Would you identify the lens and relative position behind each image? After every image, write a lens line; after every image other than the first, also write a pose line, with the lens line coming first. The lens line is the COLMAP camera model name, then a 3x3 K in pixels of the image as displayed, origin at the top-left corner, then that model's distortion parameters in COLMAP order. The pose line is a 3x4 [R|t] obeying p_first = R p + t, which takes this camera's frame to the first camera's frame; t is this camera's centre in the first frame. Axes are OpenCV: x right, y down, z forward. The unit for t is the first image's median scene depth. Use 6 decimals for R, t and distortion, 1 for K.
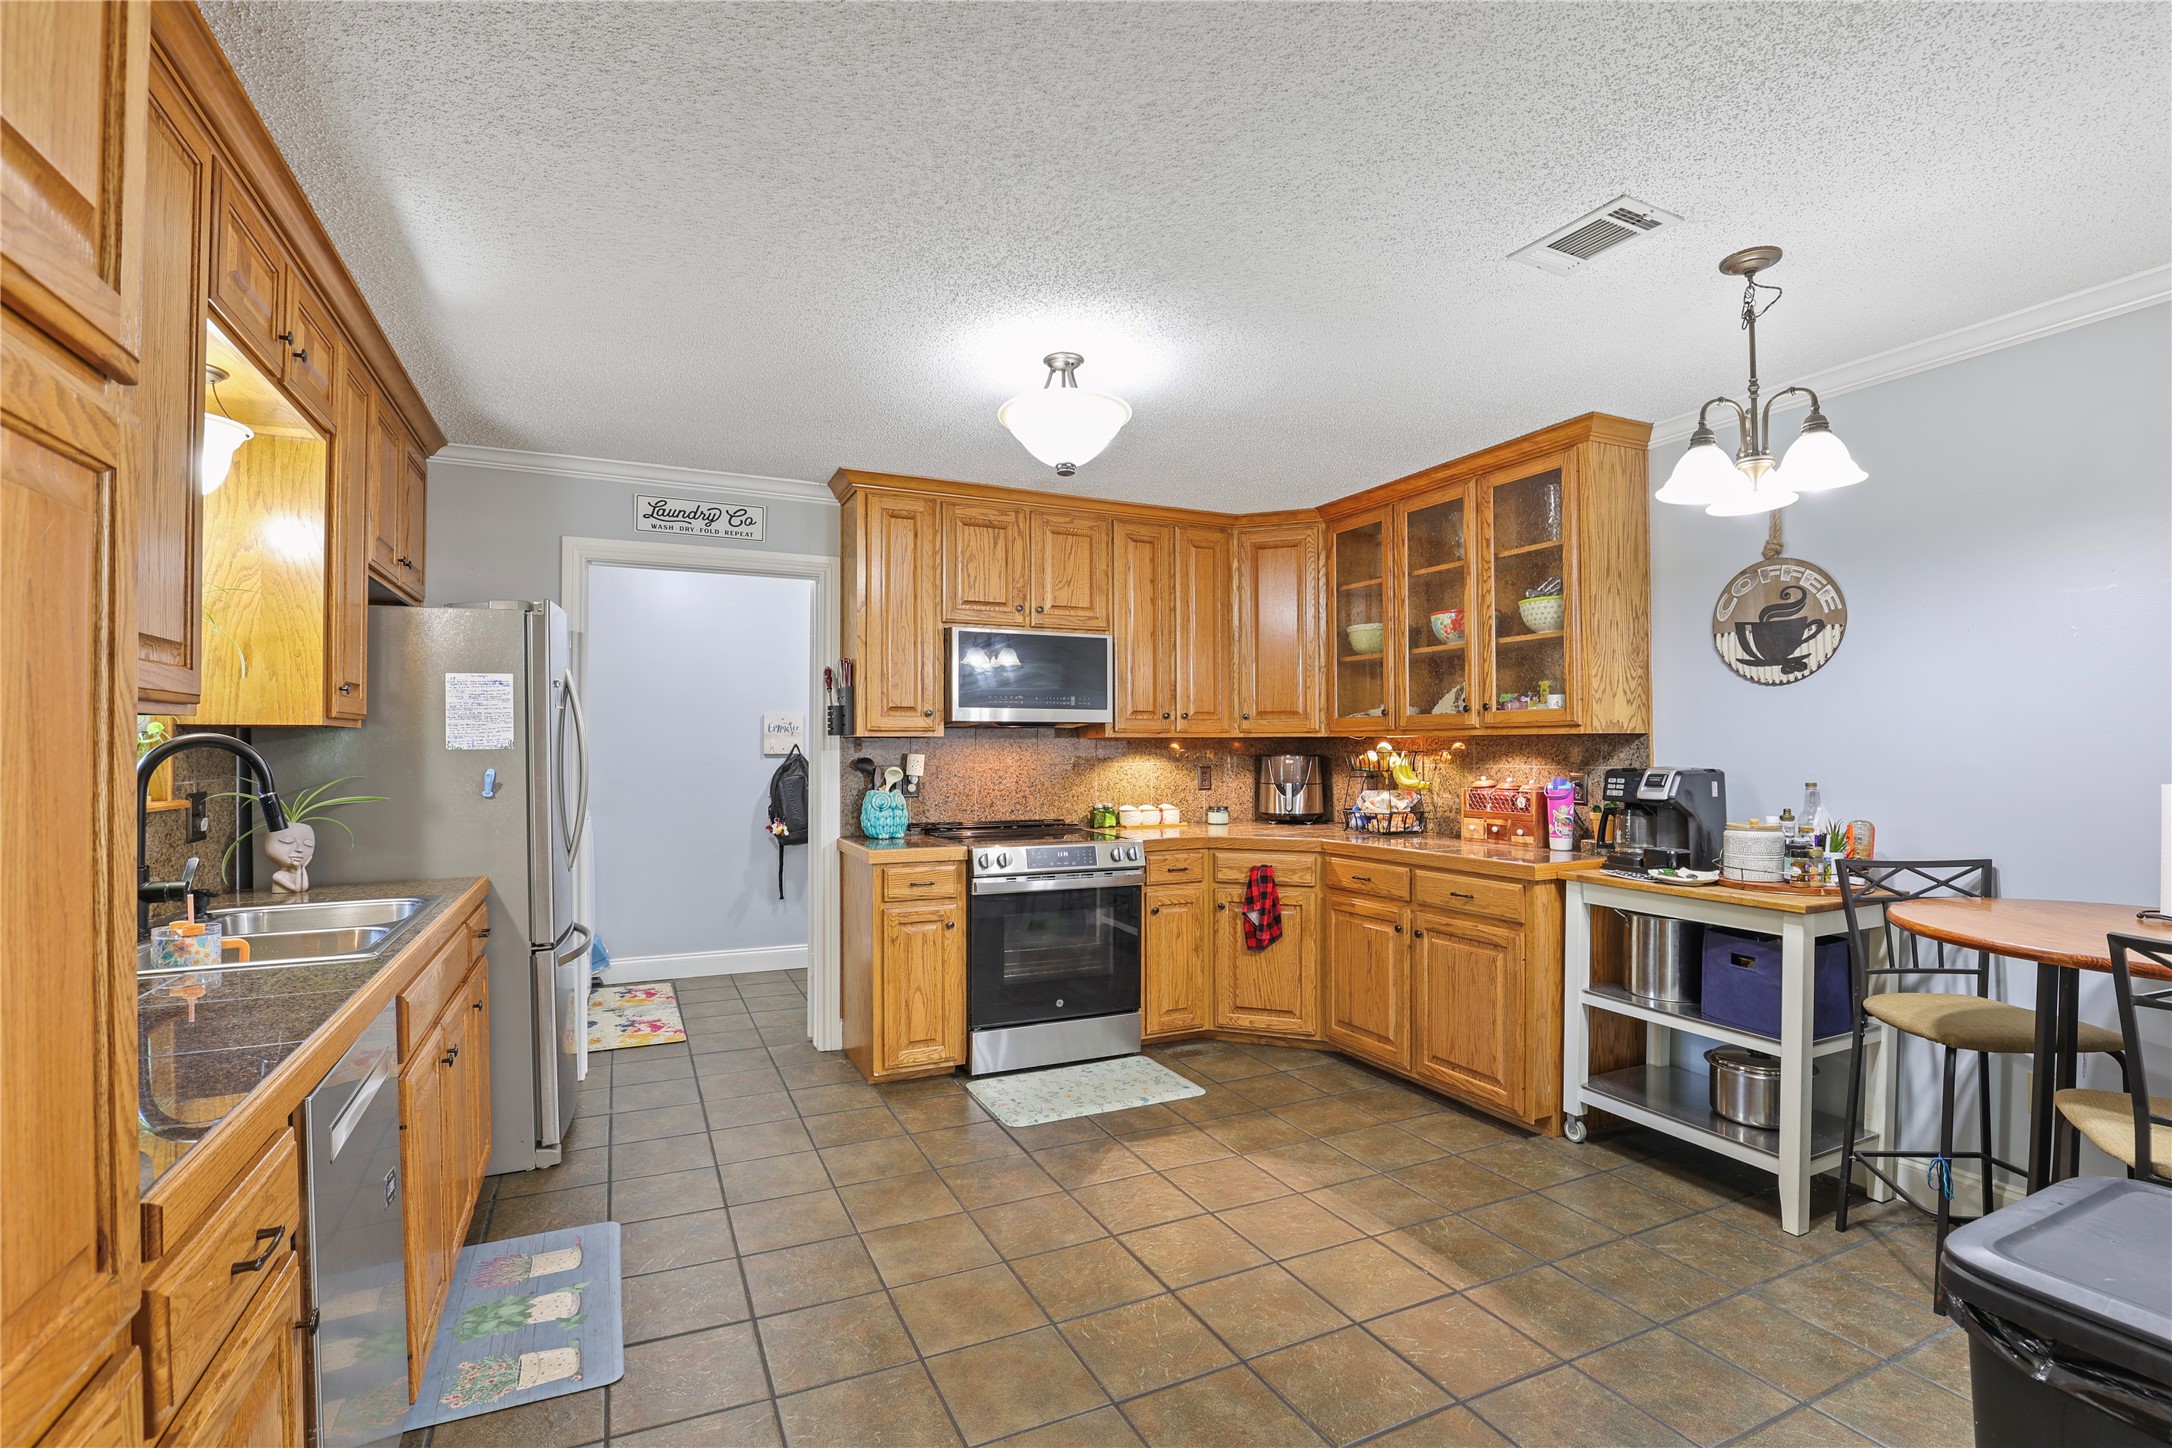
lens RADIAL K [[994.1, 0, 1083.0], [0, 994.1, 731.1], [0, 0, 1]] dist [-0.035554, 0.006117]
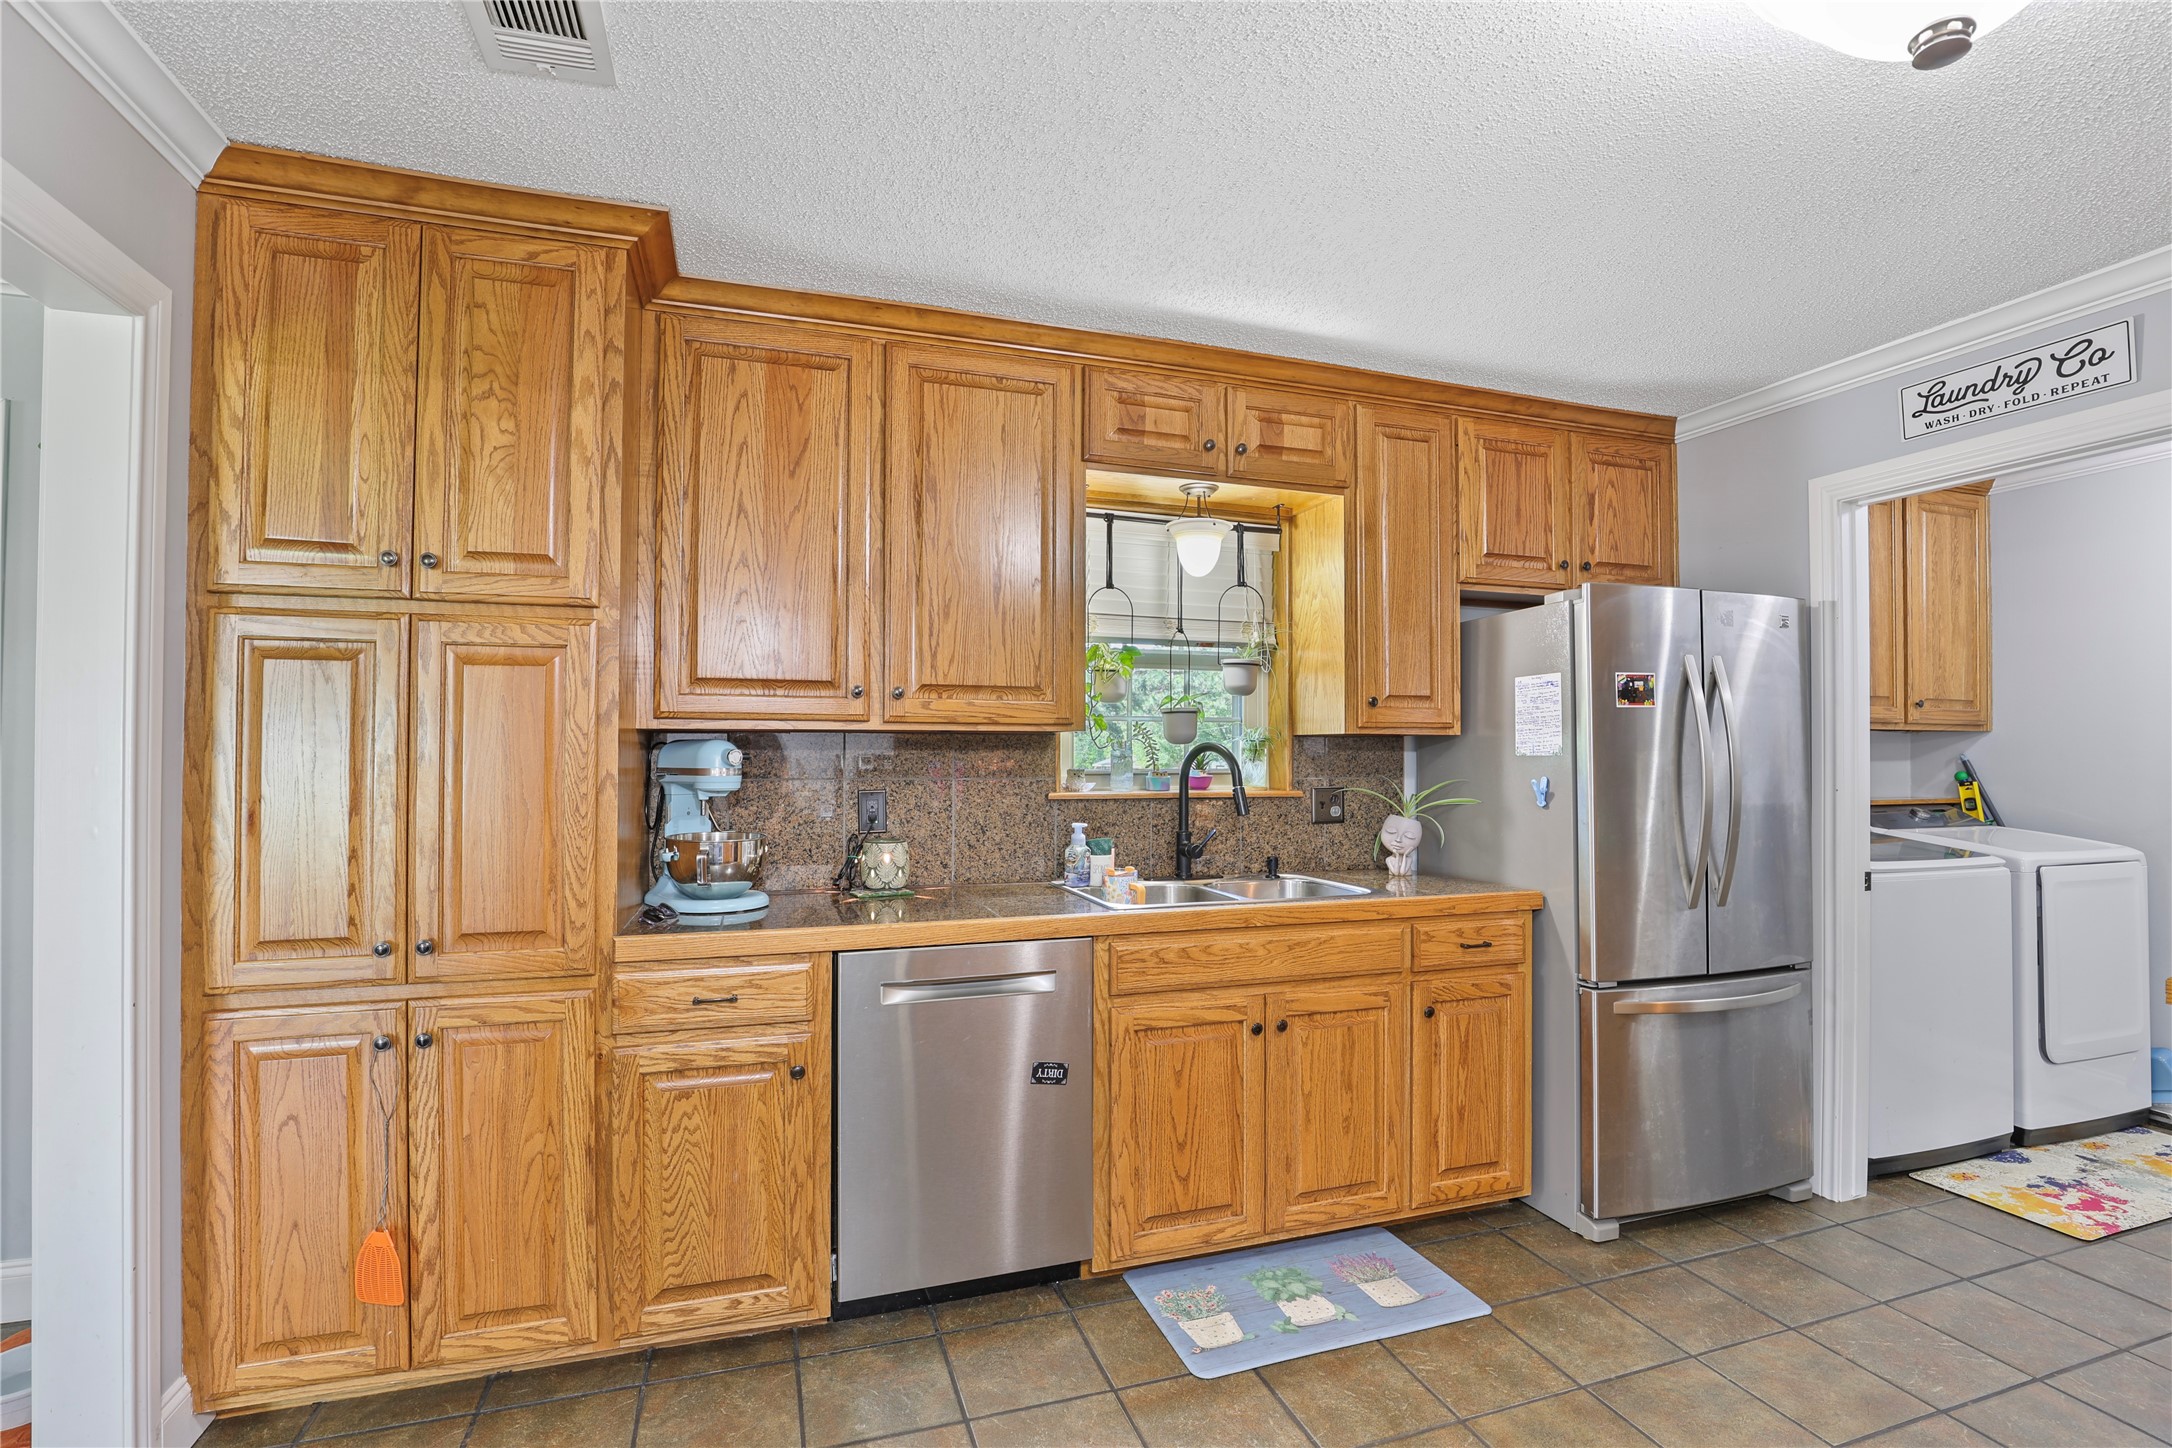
lens RADIAL K [[994.1, 0, 1091.9], [0, 994.1, 732.6], [0, 0, 1]] dist [-0.035554, 0.006117]
pose [[-0.115283, -0.017965, -0.993170, 0.278256], [0.011087, 0.999751, -0.019371, 0.007250], [0.993271, -0.013245, -0.115055, 0.505357]]
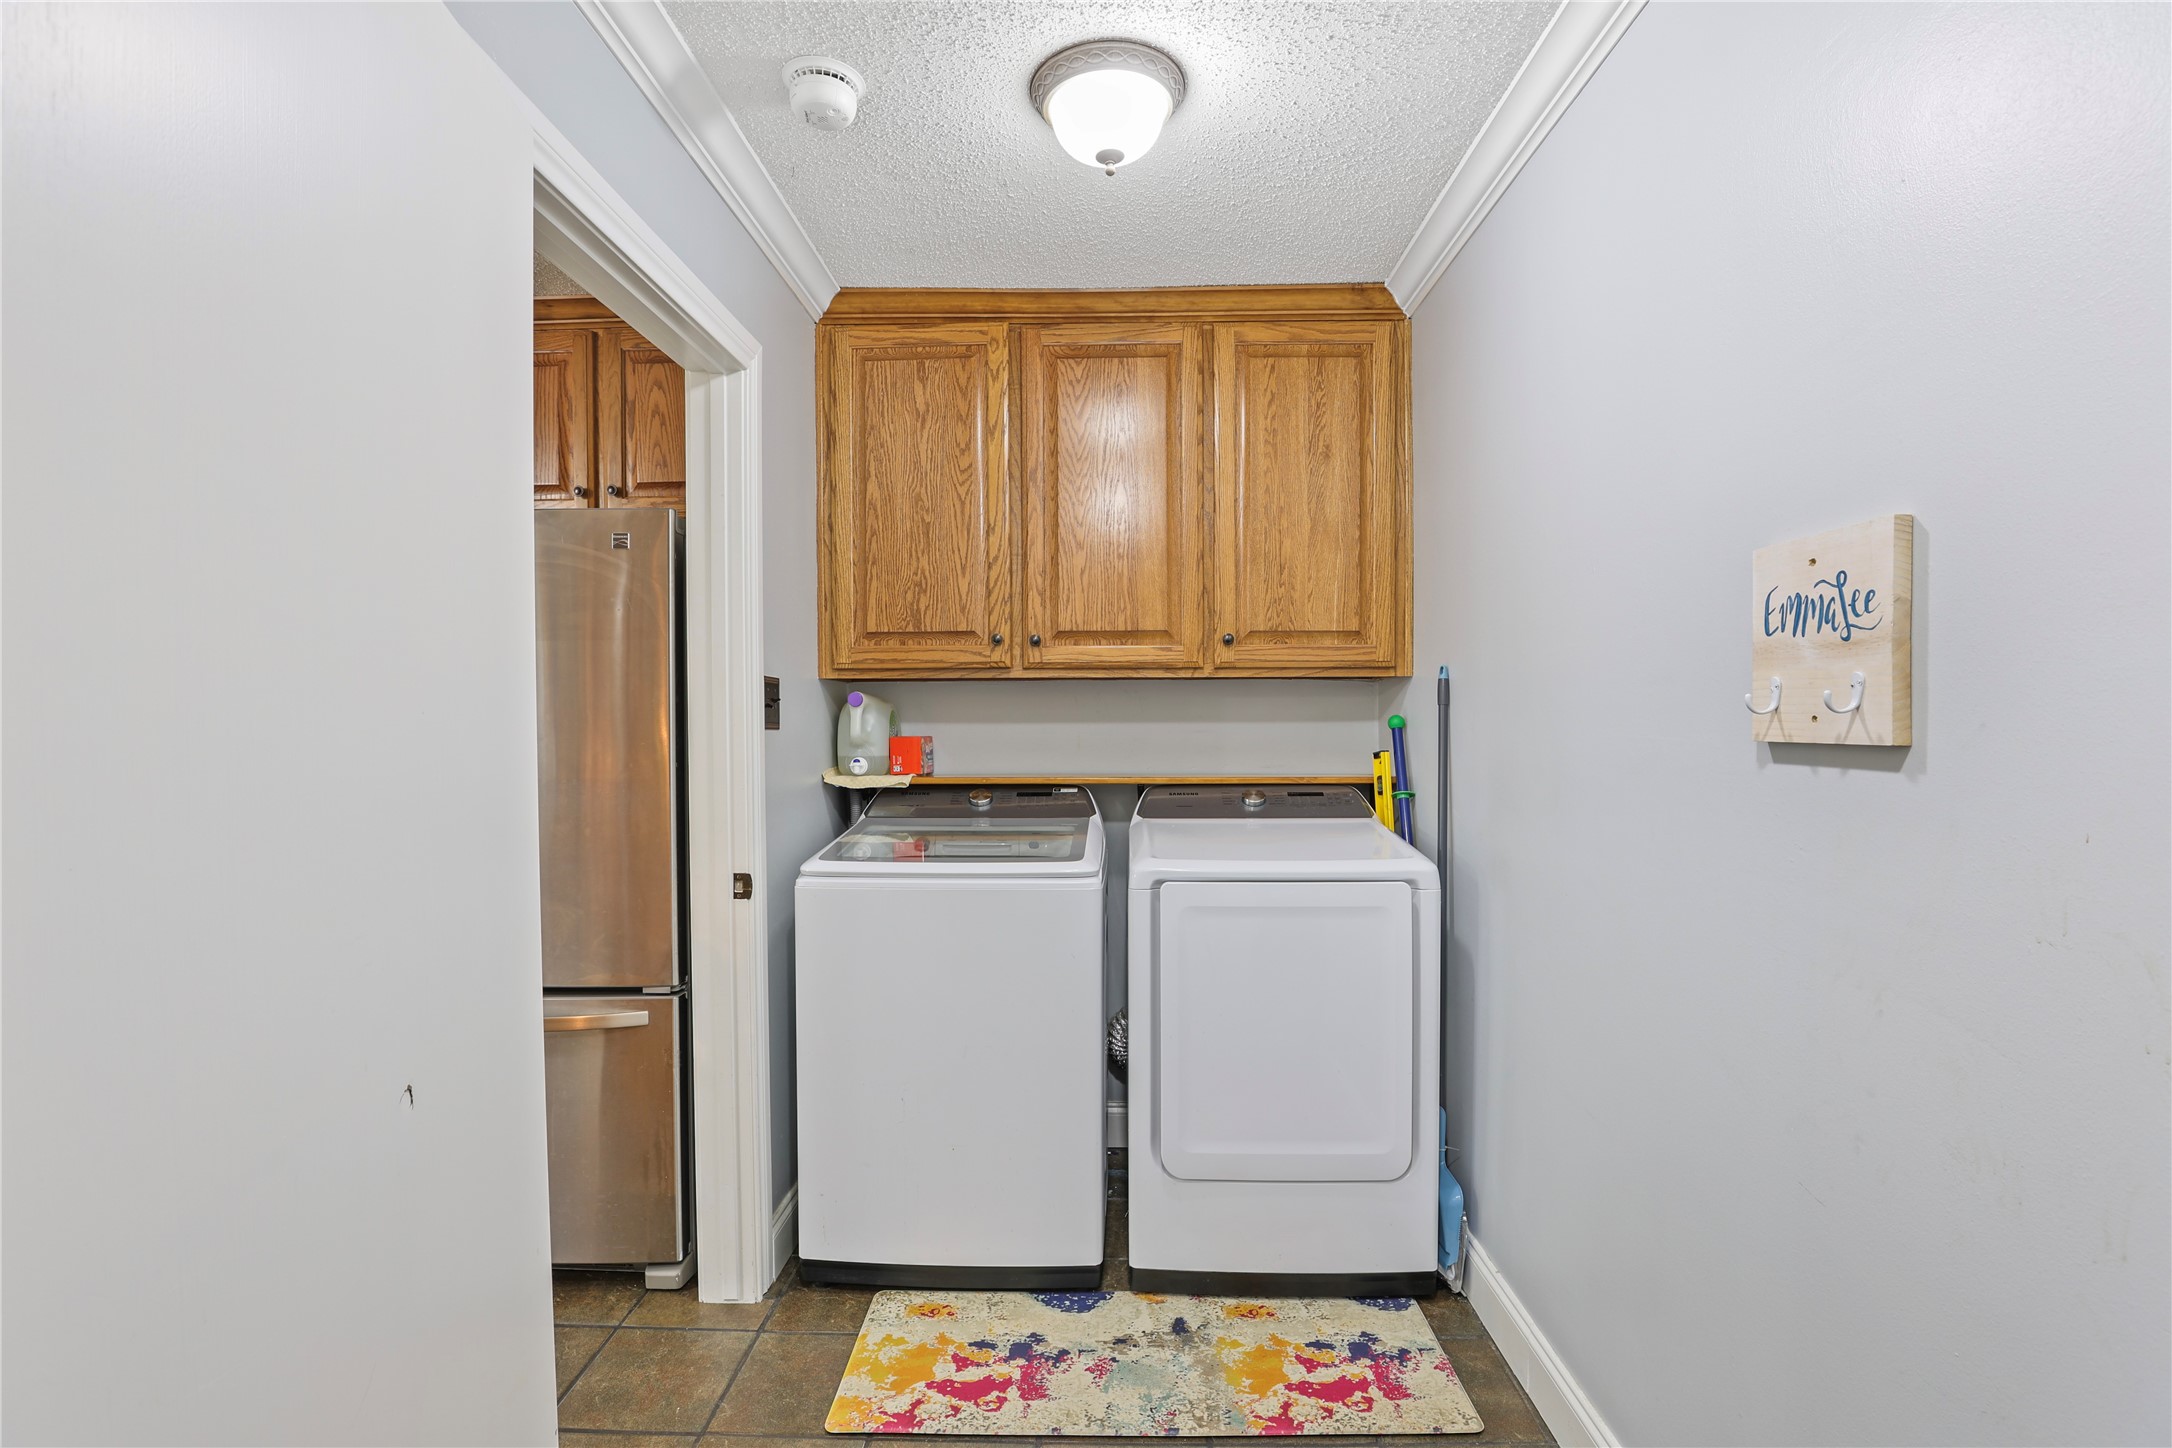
lens RADIAL K [[994.1, 0, 1091.2], [0, 994.1, 737.3], [0, 0, 1]] dist [-0.035554, 0.006117]
pose [[-0.442887, 0.007438, -0.896546, -0.104757], [0.019649, 0.999806, -0.001412, 0.035202], [0.896362, -0.018242, -0.442947, 1.392239]]
